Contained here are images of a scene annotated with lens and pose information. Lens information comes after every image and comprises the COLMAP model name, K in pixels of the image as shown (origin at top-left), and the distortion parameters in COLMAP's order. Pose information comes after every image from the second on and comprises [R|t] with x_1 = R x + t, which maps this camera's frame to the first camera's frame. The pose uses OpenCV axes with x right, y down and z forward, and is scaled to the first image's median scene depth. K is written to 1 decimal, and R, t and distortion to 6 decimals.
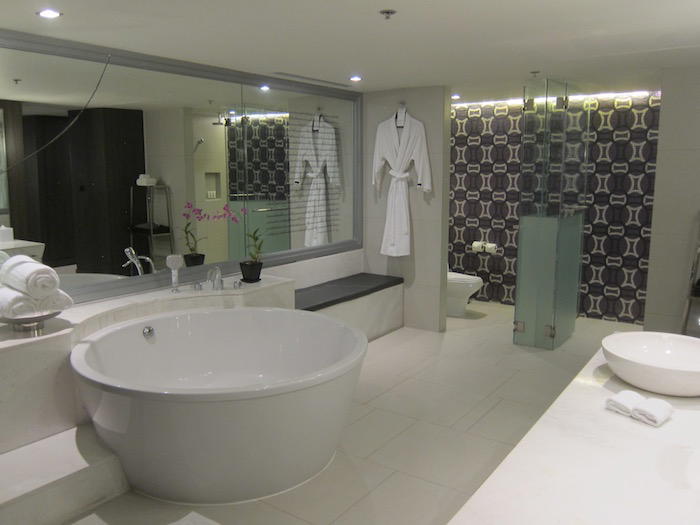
lens RADIAL K [[582.5, 0, 350.0], [0, 582.5, 262.5], [0, 0, 1]] dist [-0.079639, 0.090764]
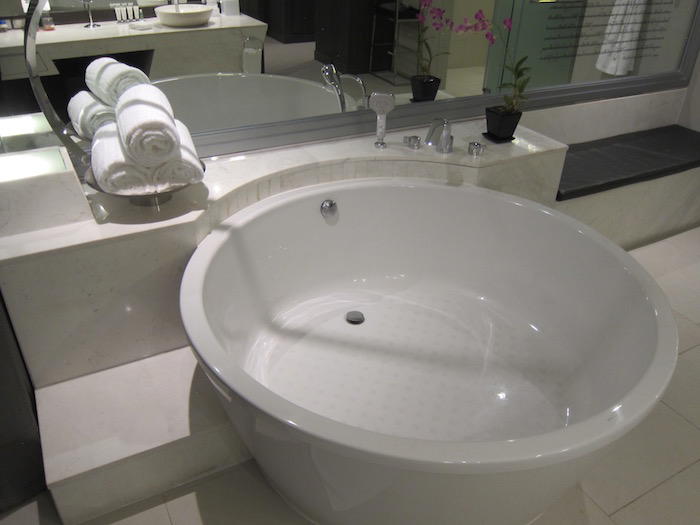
lens RADIAL K [[582.5, 0, 350.0], [0, 582.5, 262.5], [0, 0, 1]] dist [-0.079639, 0.090764]
pose [[0.897844, 0.251247, -0.361596, -0.052272], [-0.099821, 0.915985, 0.388598, -0.076754], [0.428850, -0.312805, 0.847491, 0.347029]]
